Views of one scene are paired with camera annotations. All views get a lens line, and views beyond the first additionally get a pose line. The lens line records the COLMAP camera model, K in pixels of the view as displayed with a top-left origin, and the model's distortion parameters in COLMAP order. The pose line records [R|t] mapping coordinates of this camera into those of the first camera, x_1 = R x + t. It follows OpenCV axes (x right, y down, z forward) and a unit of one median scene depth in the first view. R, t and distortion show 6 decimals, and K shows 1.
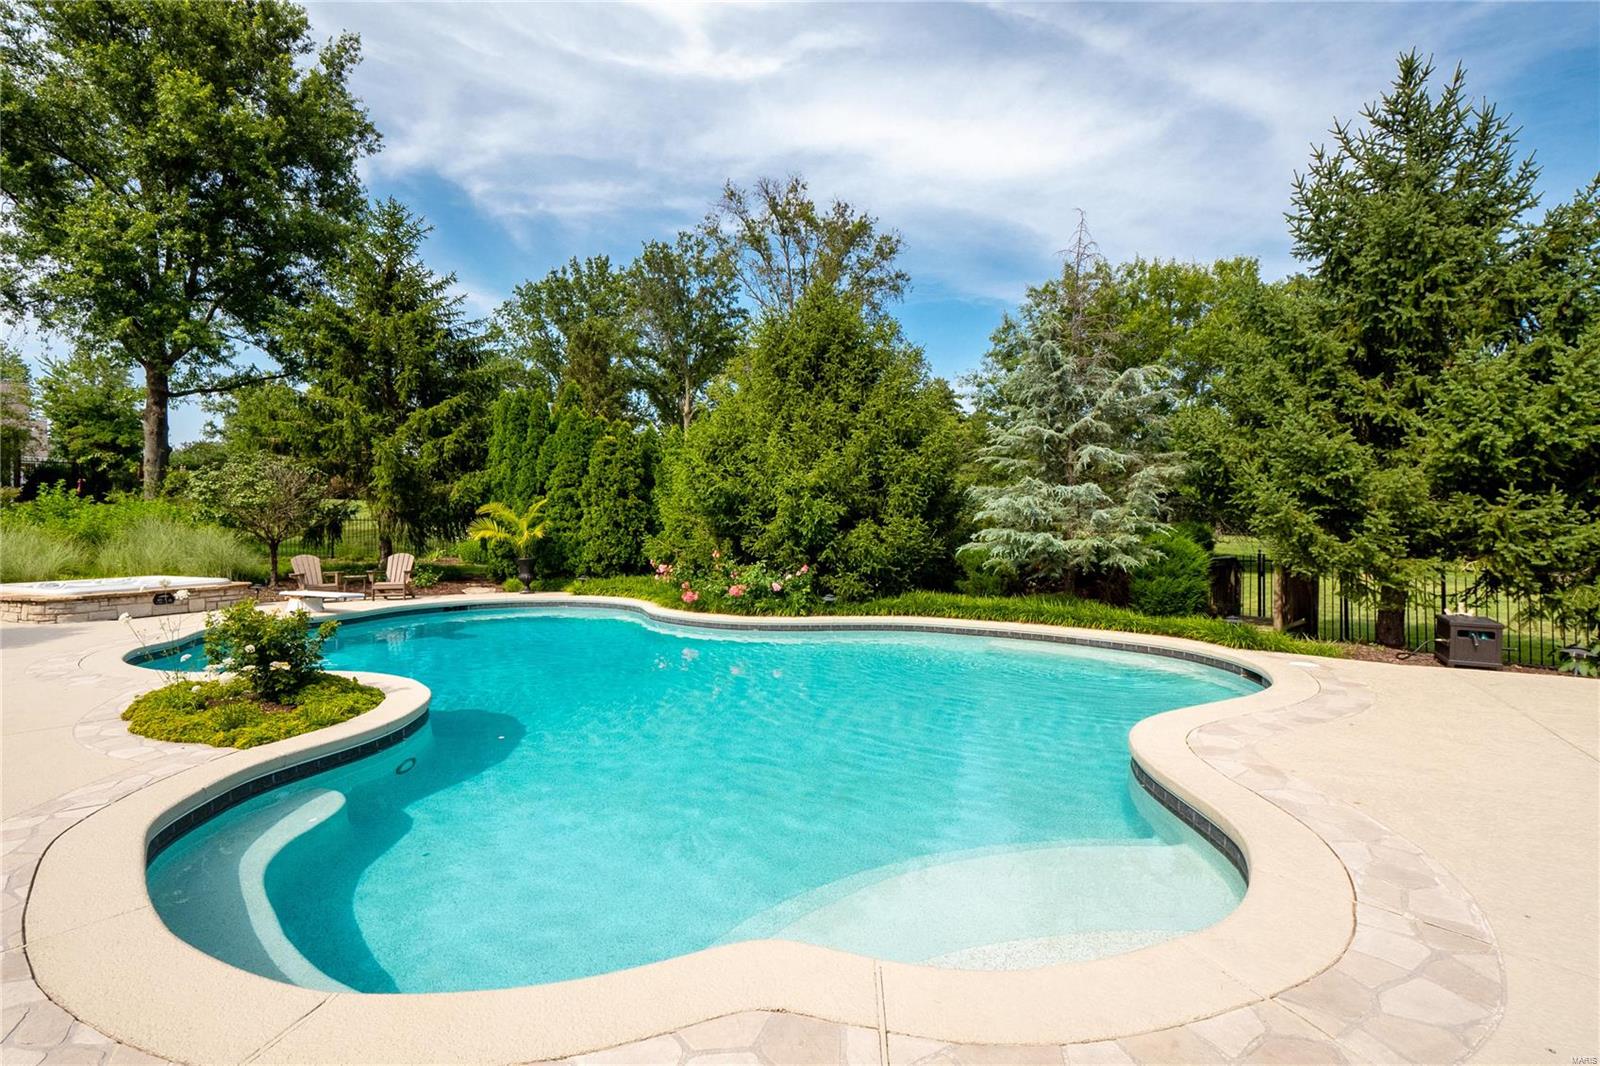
lens RADIAL K [[746.2, 0, 772.6], [0, 746.2, 507.7], [0, 0, 1]] dist [-0.017368, 0.001587]
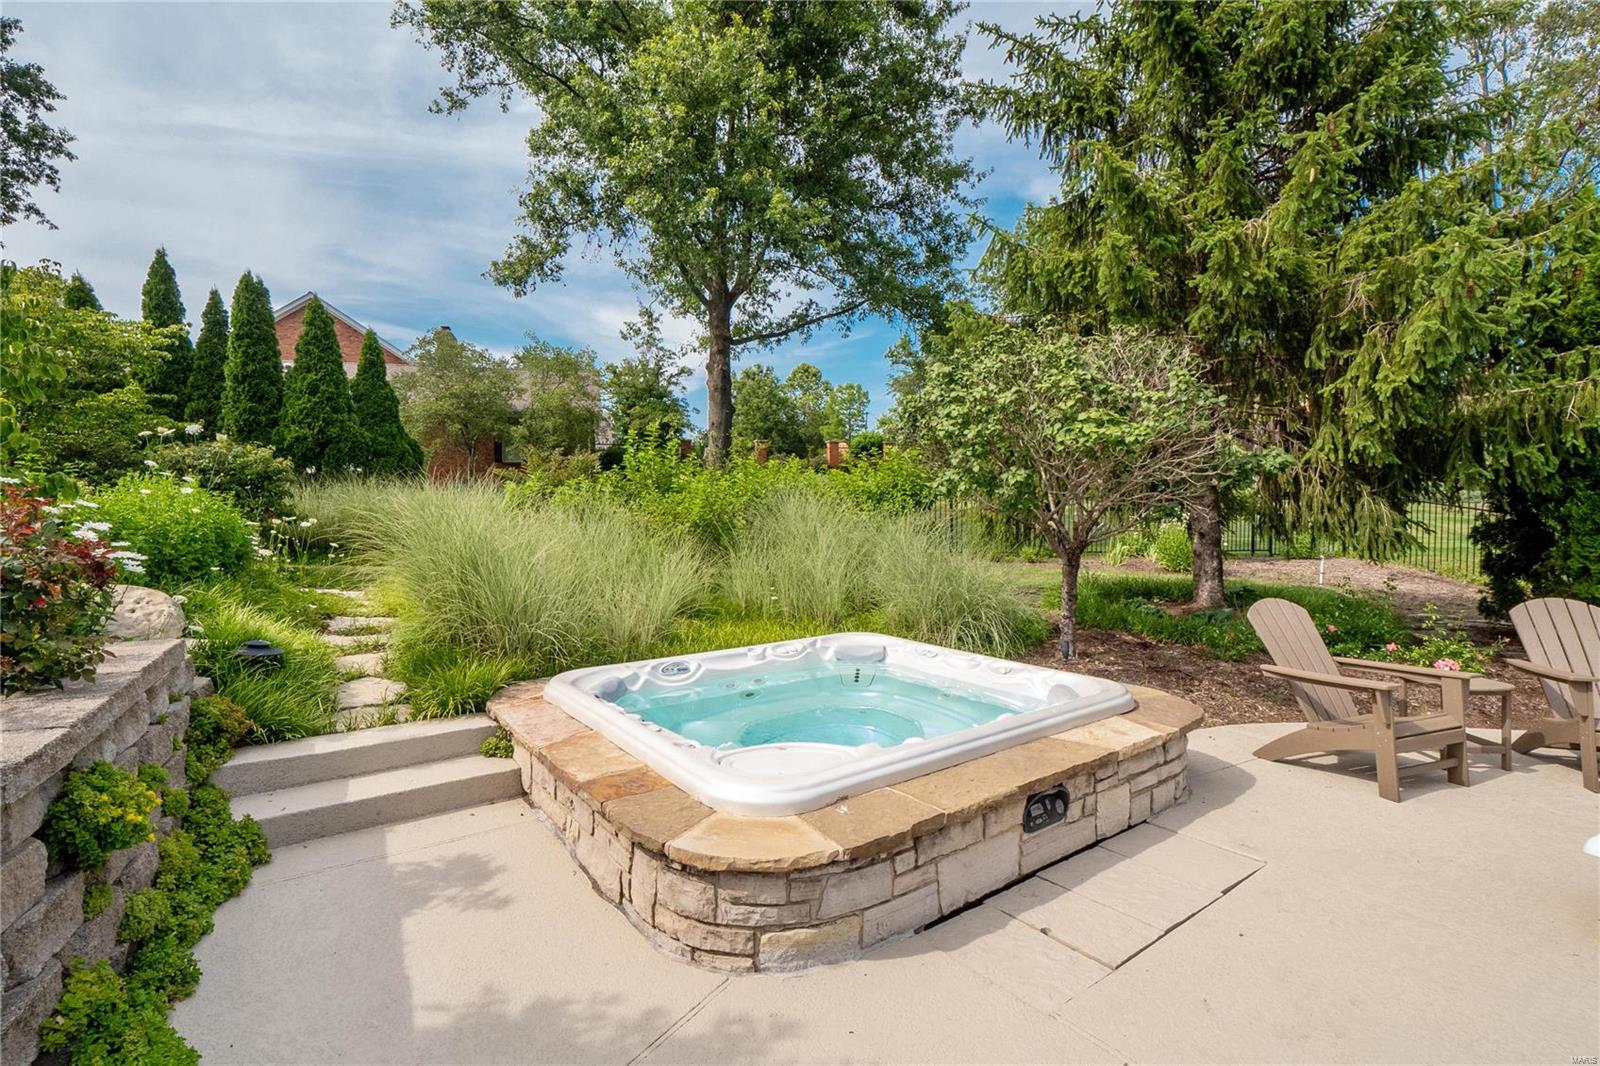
lens RADIAL K [[746.2, 0, 795.5], [0, 746.2, 520.9], [0, 0, 1]] dist [-0.017368, 0.001587]
pose [[0.860358, 0.015267, -0.509462, -0.449217], [0.010115, 0.998843, 0.047015, 0.007617], [0.509591, -0.045603, 0.859208, 0.432248]]
